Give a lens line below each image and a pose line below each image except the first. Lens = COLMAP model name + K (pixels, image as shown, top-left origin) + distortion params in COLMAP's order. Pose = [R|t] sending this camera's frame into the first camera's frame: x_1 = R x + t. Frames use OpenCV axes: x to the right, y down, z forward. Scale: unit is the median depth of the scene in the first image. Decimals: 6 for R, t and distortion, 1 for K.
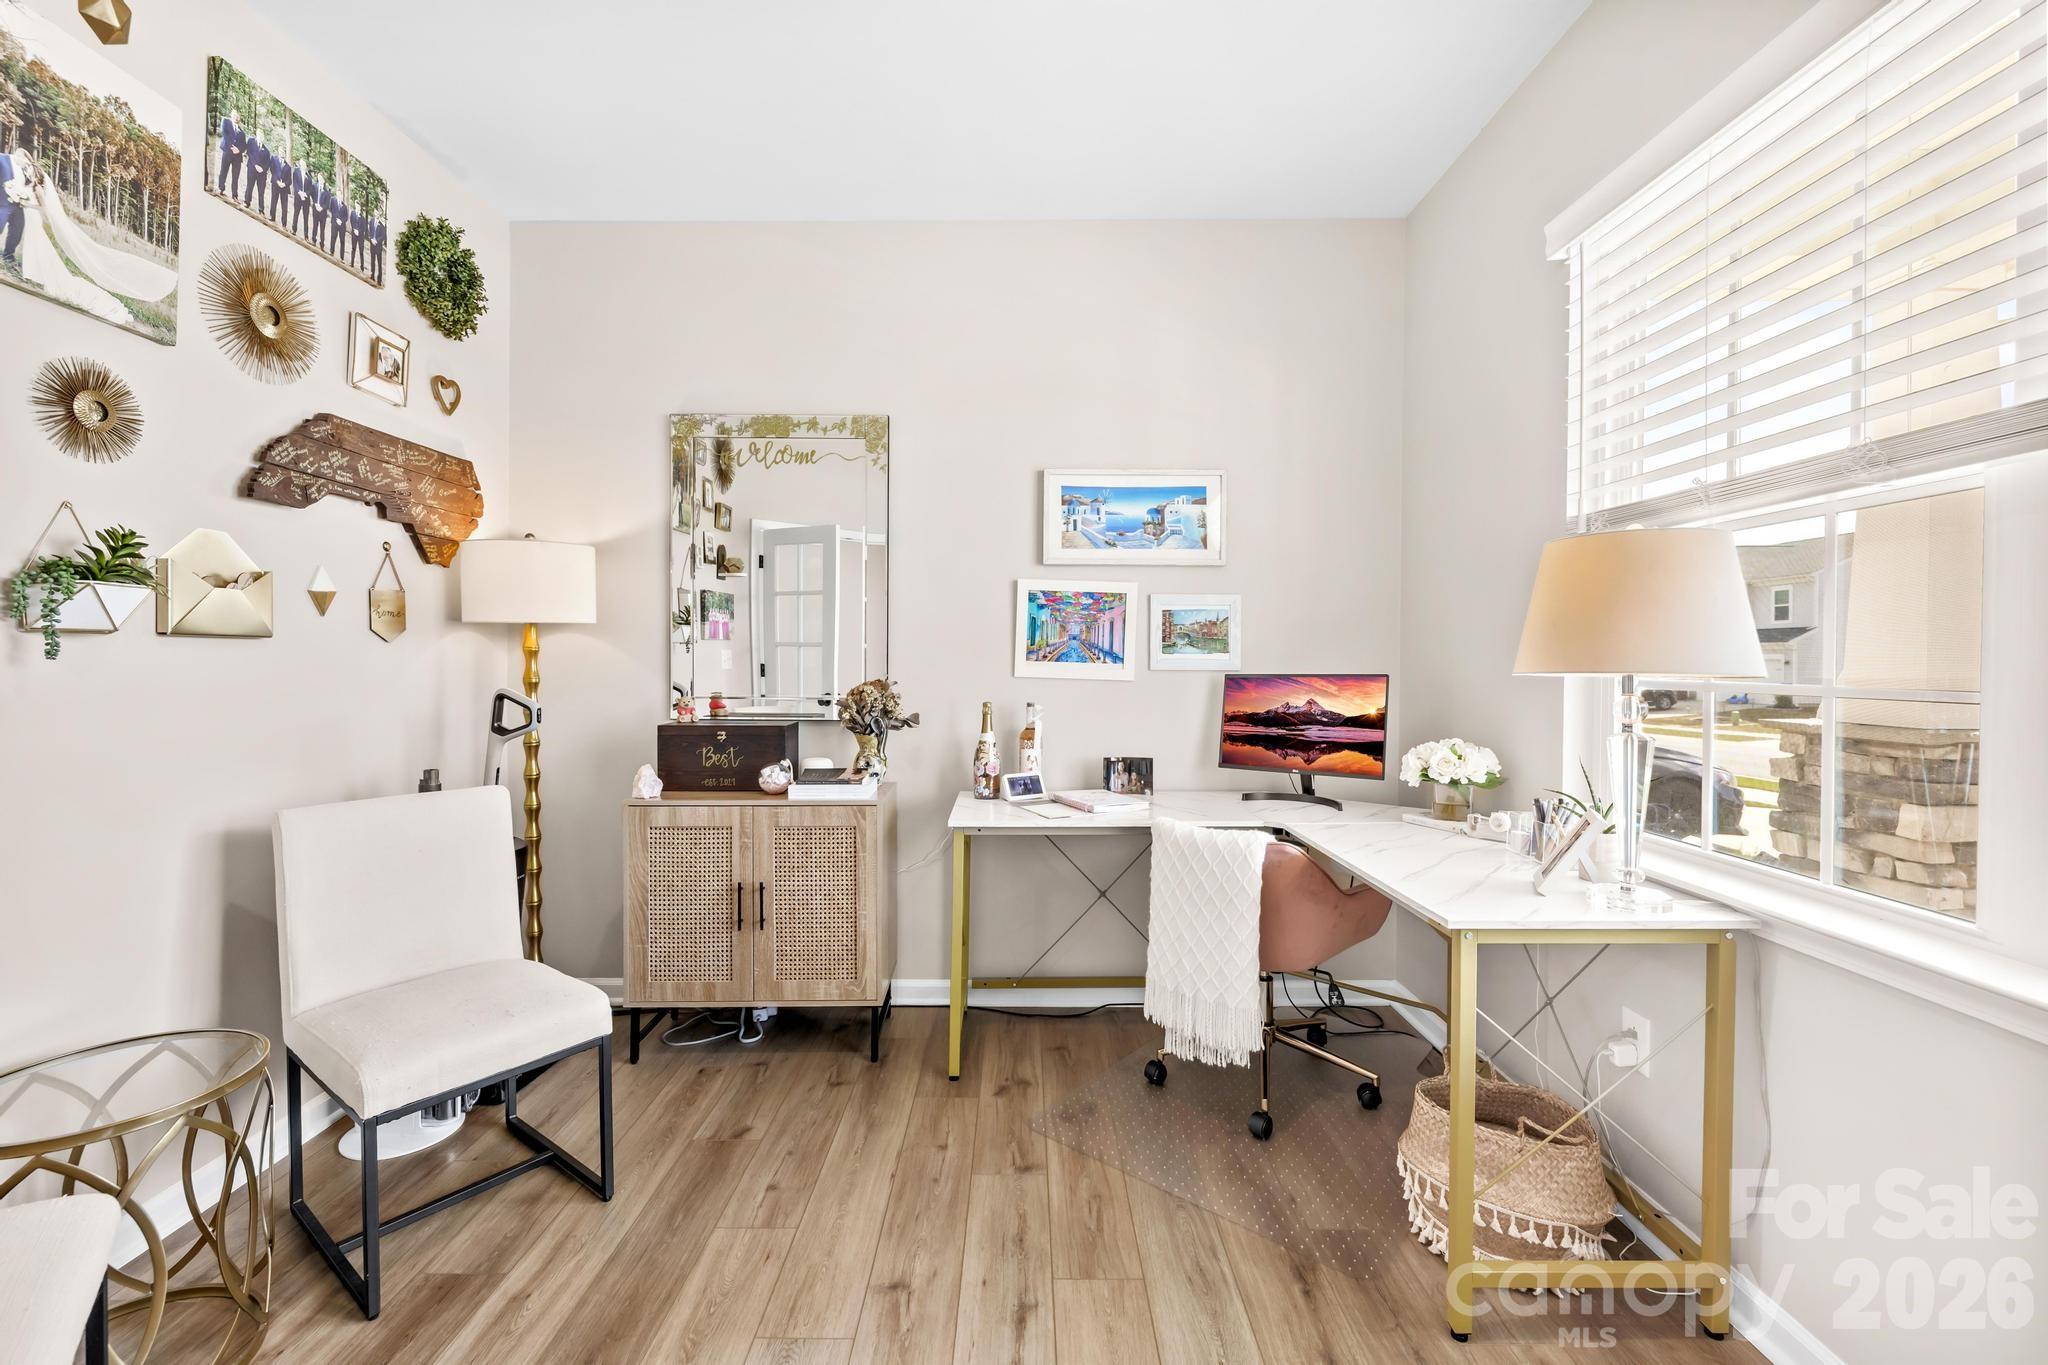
lens RADIAL K [[864.0, 0, 1015.6], [0, 864.0, 666.4], [0, 0, 1]] dist [0.000039, 0.000085]
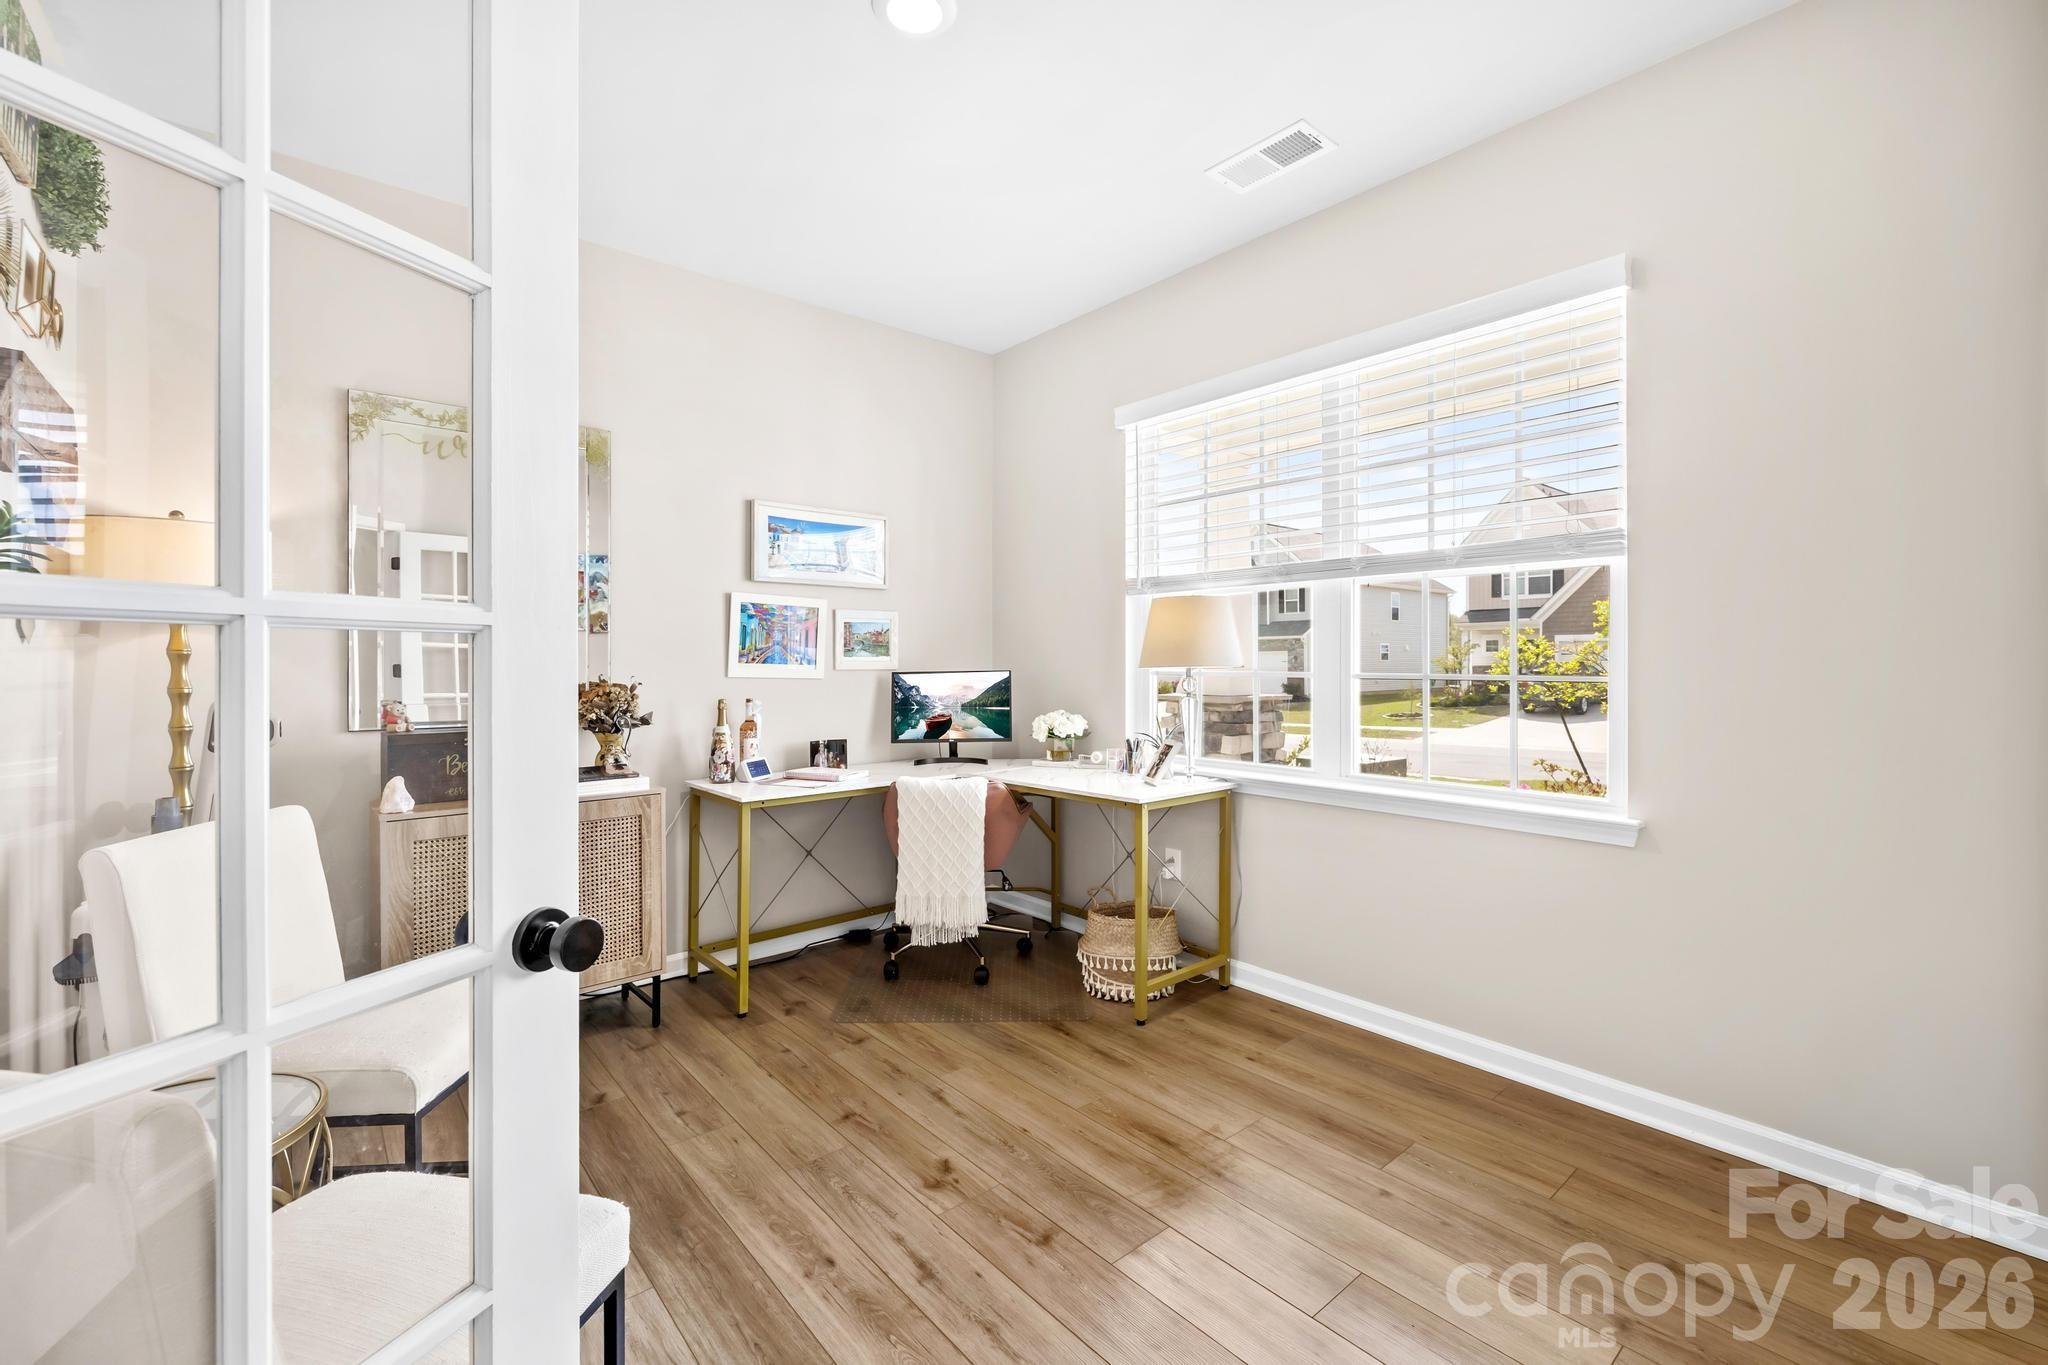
lens RADIAL K [[826.3, 0, 1062.4], [0, 826.3, 657.1], [0, 0, 1]] dist [0.011677, -0.000086]
pose [[0.756092, -0.002626, 0.654460, -0.417984], [0.010154, 0.999919, -0.007719, -0.001560], [-0.654387, 0.012481, 0.756057, -0.133040]]
